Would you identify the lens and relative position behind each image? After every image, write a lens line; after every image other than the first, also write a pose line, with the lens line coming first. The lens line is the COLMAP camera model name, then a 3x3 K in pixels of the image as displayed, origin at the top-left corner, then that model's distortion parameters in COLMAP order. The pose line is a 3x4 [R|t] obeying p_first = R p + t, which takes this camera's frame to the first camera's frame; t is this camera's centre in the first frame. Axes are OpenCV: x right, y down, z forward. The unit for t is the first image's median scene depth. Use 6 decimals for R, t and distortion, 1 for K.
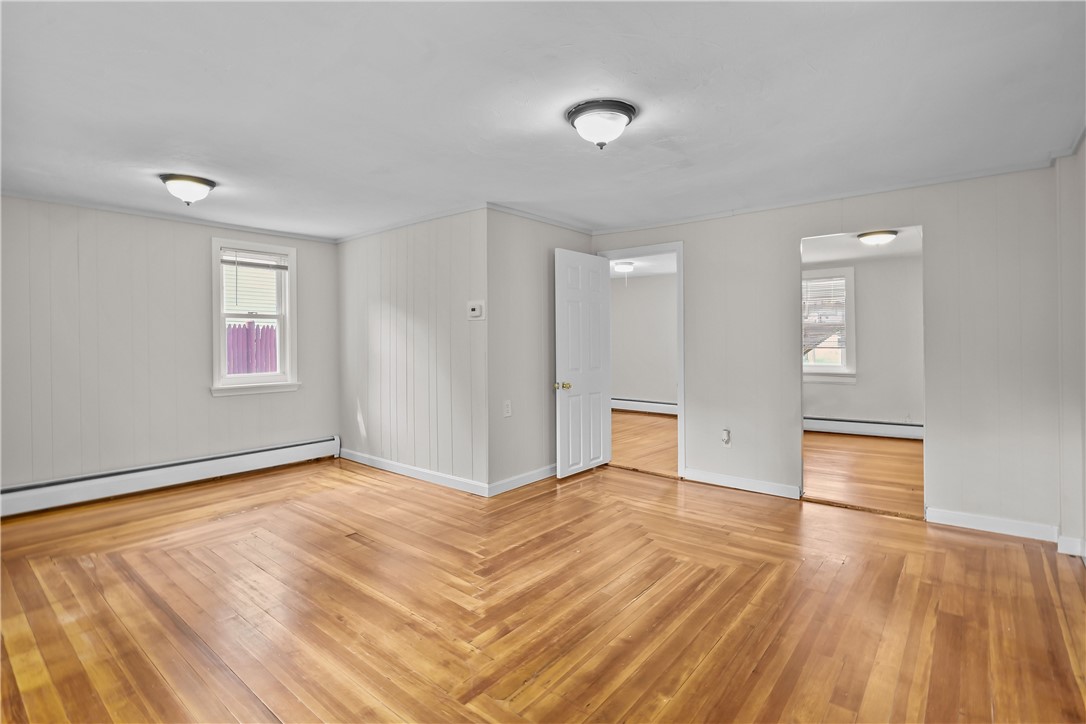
lens RADIAL K [[523.1, 0, 547.6], [0, 523.1, 352.6], [0, 0, 1]] dist [-0.008355, 0.005325]
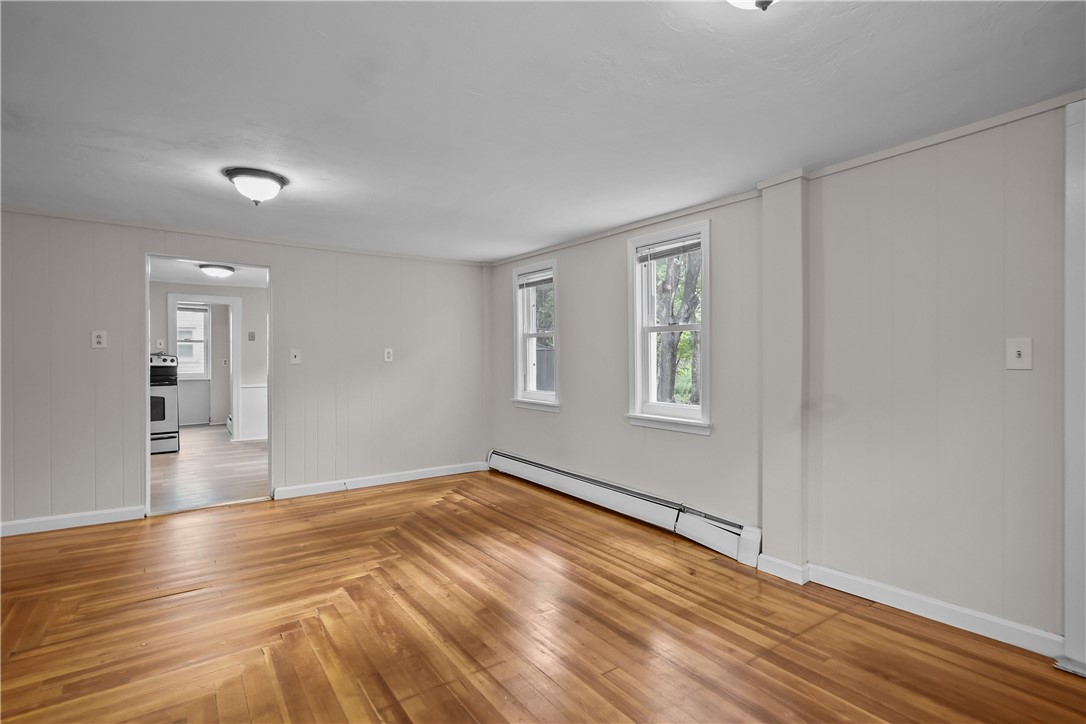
lens RADIAL K [[523.1, 0, 535.5], [0, 523.1, 360.2], [0, 0, 1]] dist [-0.008355, 0.005325]
pose [[-0.958942, 0.008453, 0.283476, -0.602141], [0.017344, 0.999433, 0.028869, -0.025738], [-0.283071, 0.032600, -0.958545, 1.354473]]
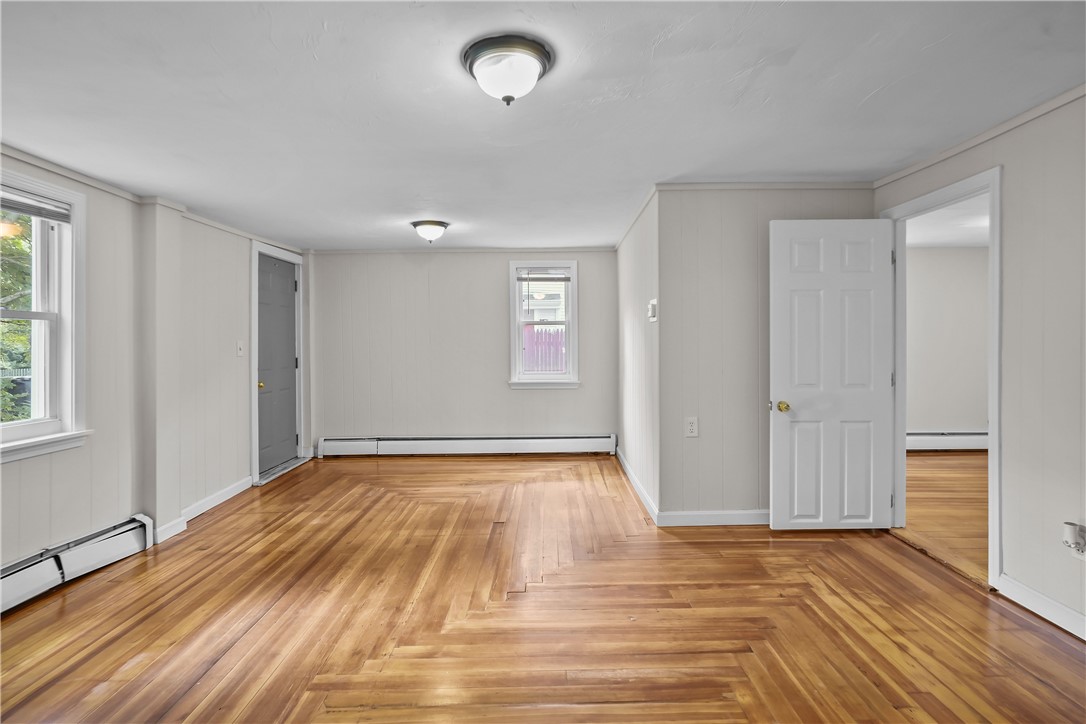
lens RADIAL K [[523.1, 0, 553.8], [0, 523.1, 358.4], [0, 0, 1]] dist [-0.008355, 0.005325]
pose [[0.639166, 0.023352, -0.768714, 0.504526], [-0.013698, 0.999726, 0.018980, -0.017585], [0.768946, -0.001602, 0.639311, 0.366335]]
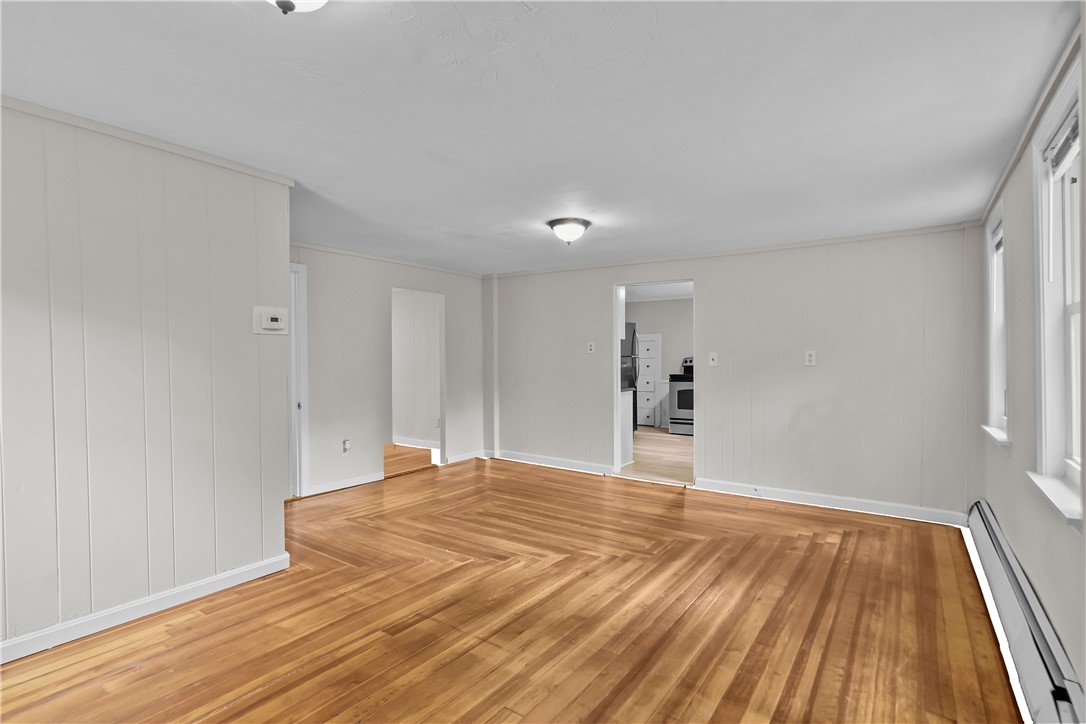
lens RADIAL K [[523.1, 0, 539.5], [0, 523.1, 359.7], [0, 0, 1]] dist [-0.008355, 0.005325]
pose [[-0.065489, 0.005144, 0.997840, -1.041453], [0.028490, 0.999589, -0.003284, -0.014311], [-0.997447, 0.028214, -0.065608, 0.786179]]
